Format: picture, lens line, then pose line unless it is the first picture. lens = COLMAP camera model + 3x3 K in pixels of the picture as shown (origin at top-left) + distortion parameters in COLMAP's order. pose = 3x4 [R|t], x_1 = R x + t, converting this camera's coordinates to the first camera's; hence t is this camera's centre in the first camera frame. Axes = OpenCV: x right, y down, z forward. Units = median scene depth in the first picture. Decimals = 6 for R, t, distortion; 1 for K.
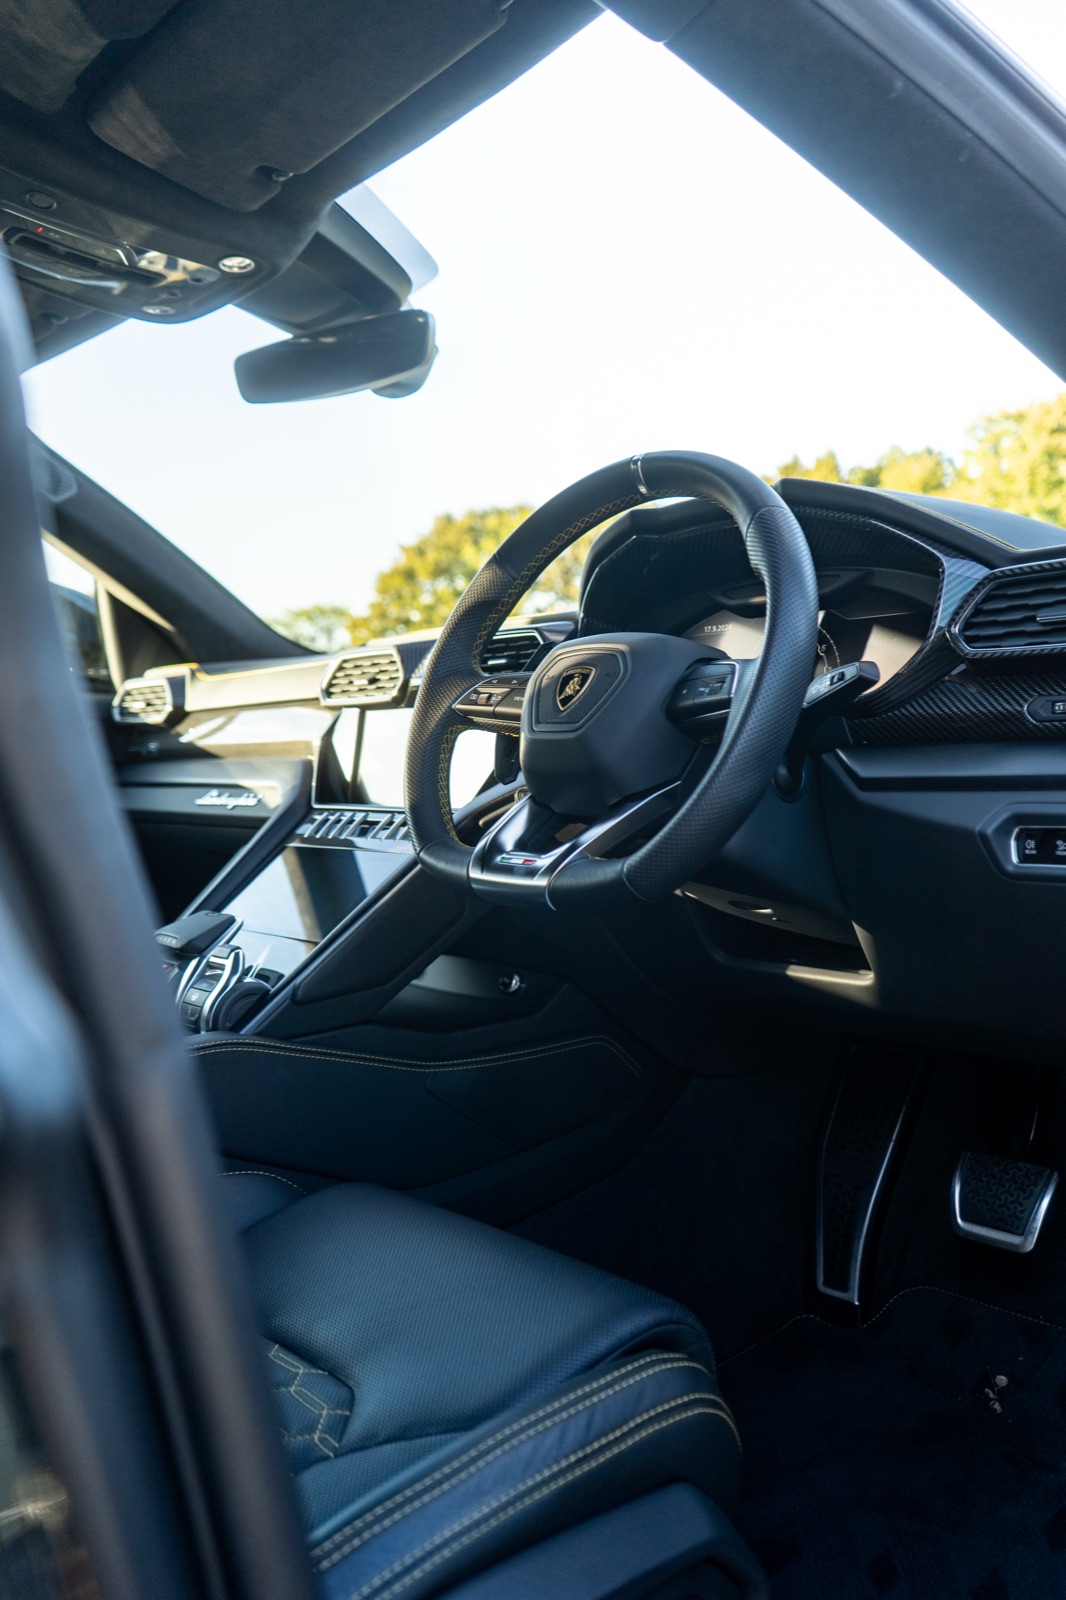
lens RADIAL K [[1318.4, 0, 537.2], [0, 1318.4, 803.4], [0, 0, 1]] dist [-0.012627, -0.004697]
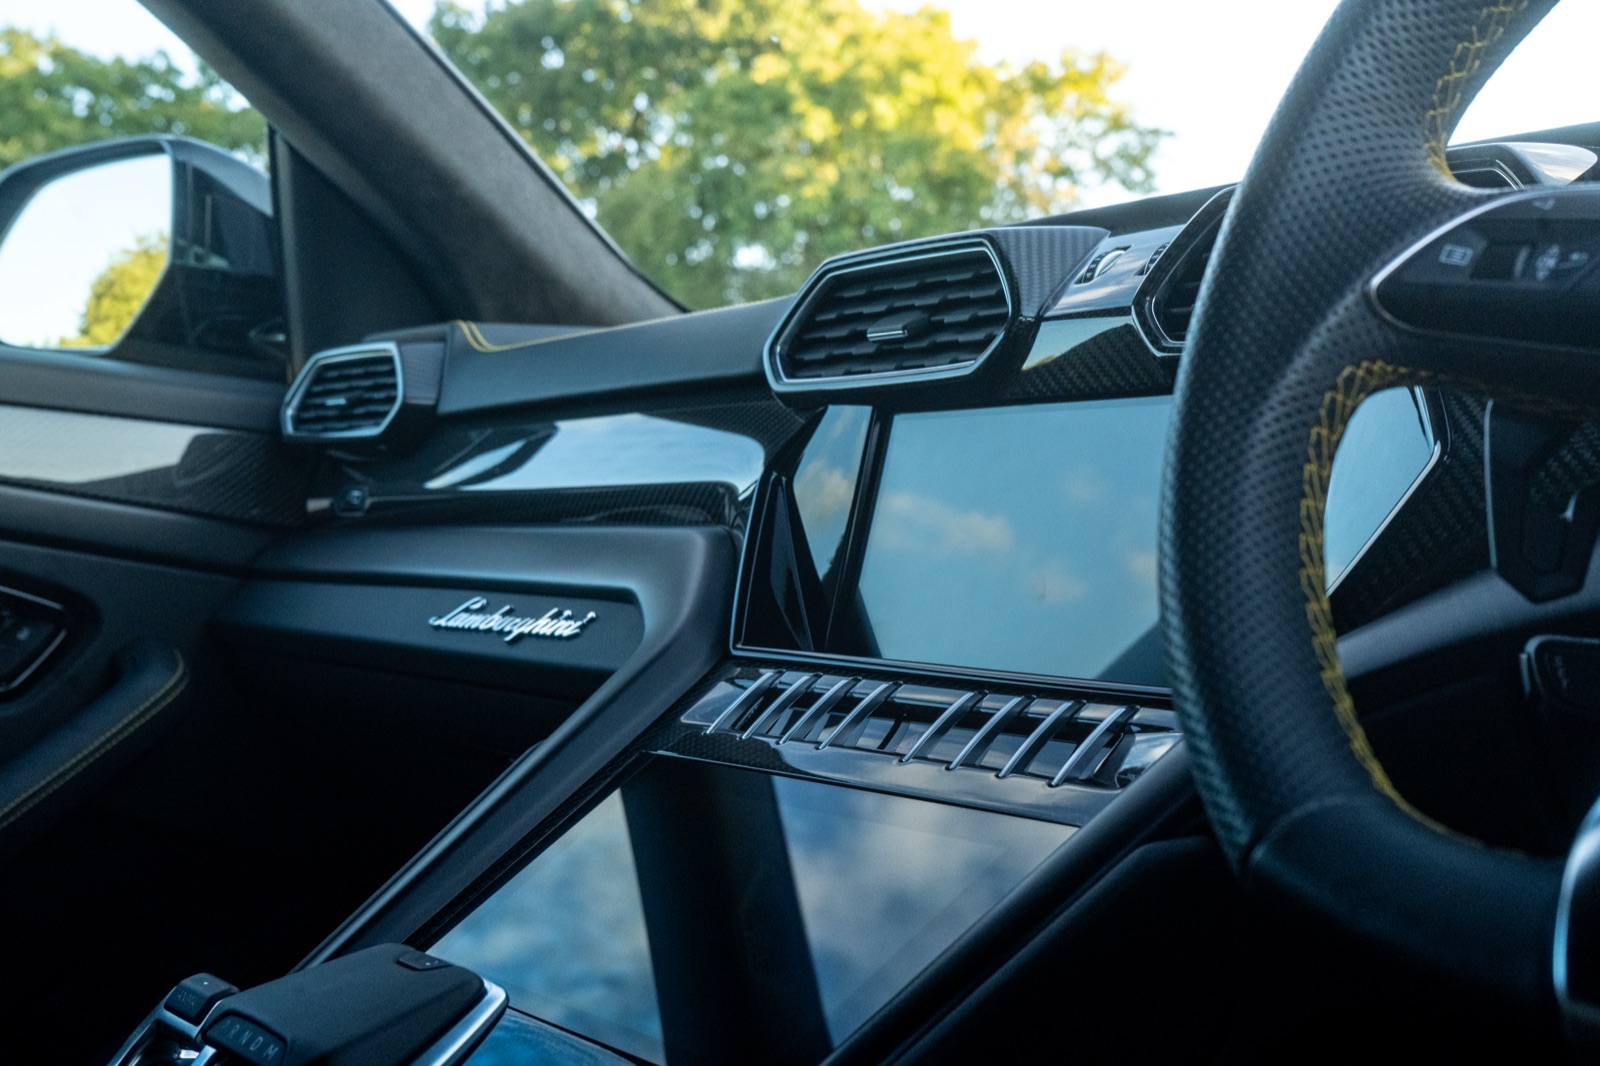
lens RADIAL K [[2045.1, 0, 799.0], [0, 2045.1, 531.7], [0, 0, 1]] dist [0.028236, 0.000000]
pose [[0.990190, 0.090094, -0.106803, -0.092830], [-0.098909, 0.991850, -0.080322, 0.012632], [0.098696, 0.090097, 0.991031, 0.434996]]
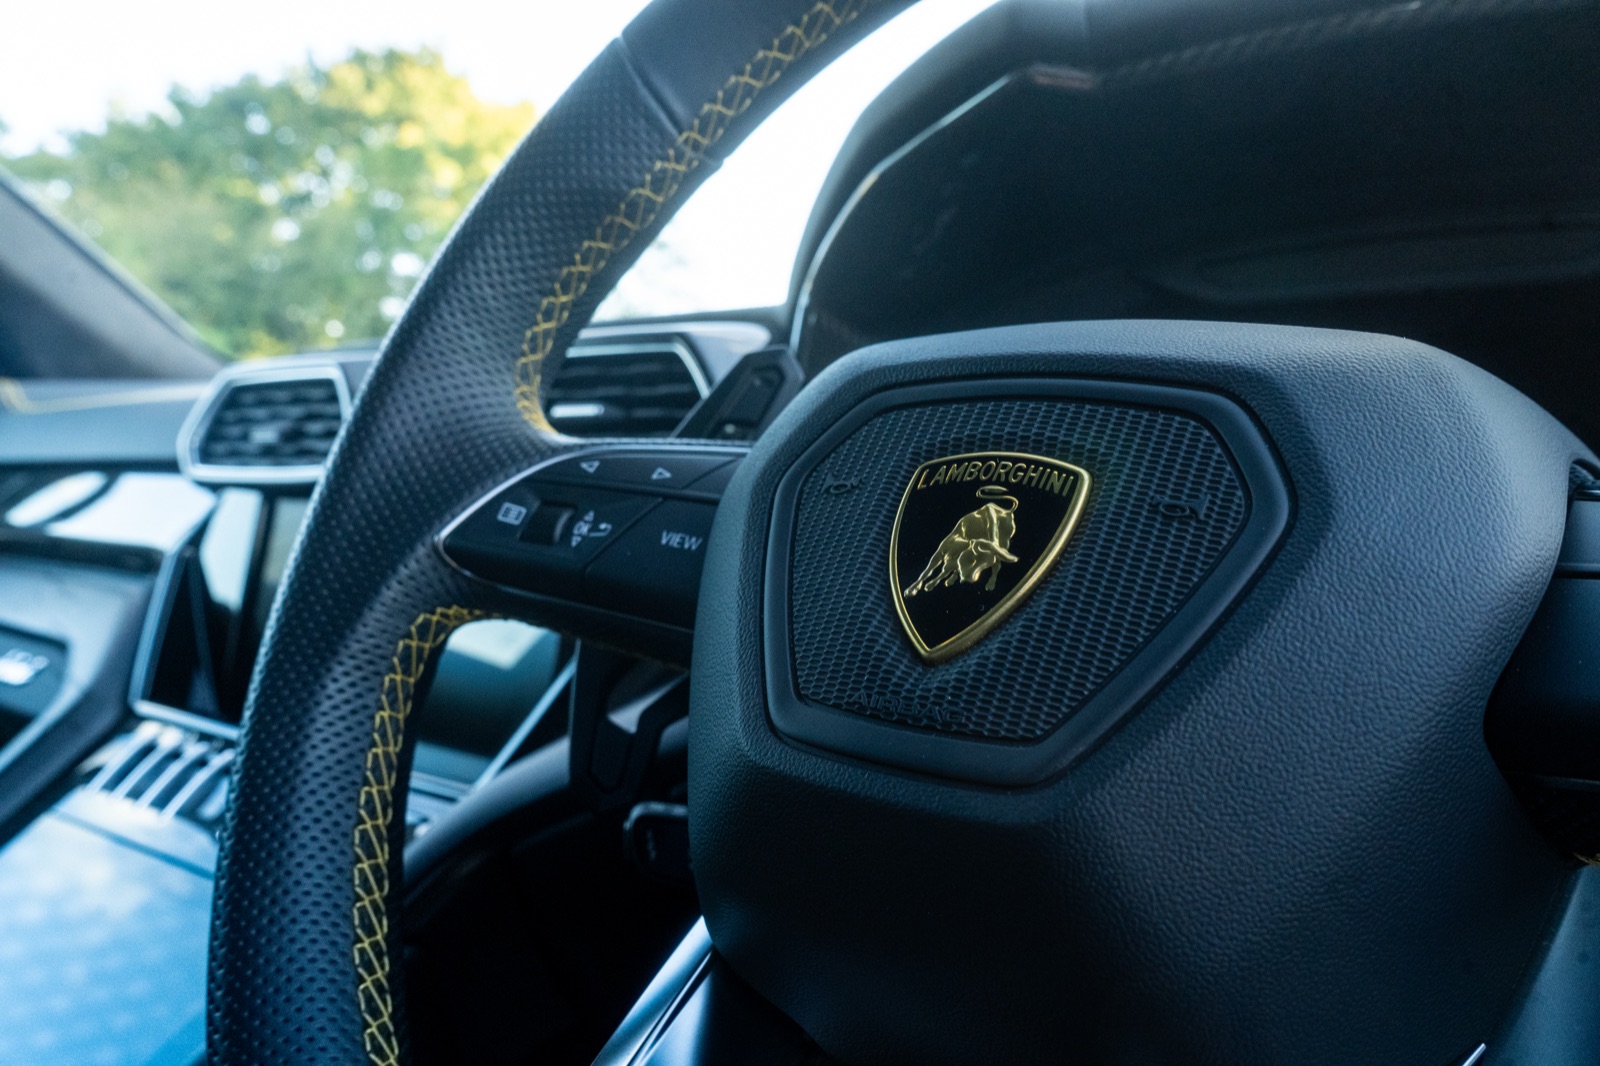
lens RADIAL K [[1318.4, 0, 799.5], [0, 1318.4, 530.0], [0, 0, 1]] dist [-0.012627, -0.004697]
pose [[0.985779, 0.061830, 0.156261, -0.020979], [-0.056668, 0.997697, -0.037283, -0.053316], [-0.158207, 0.027897, 0.987012, 0.525491]]
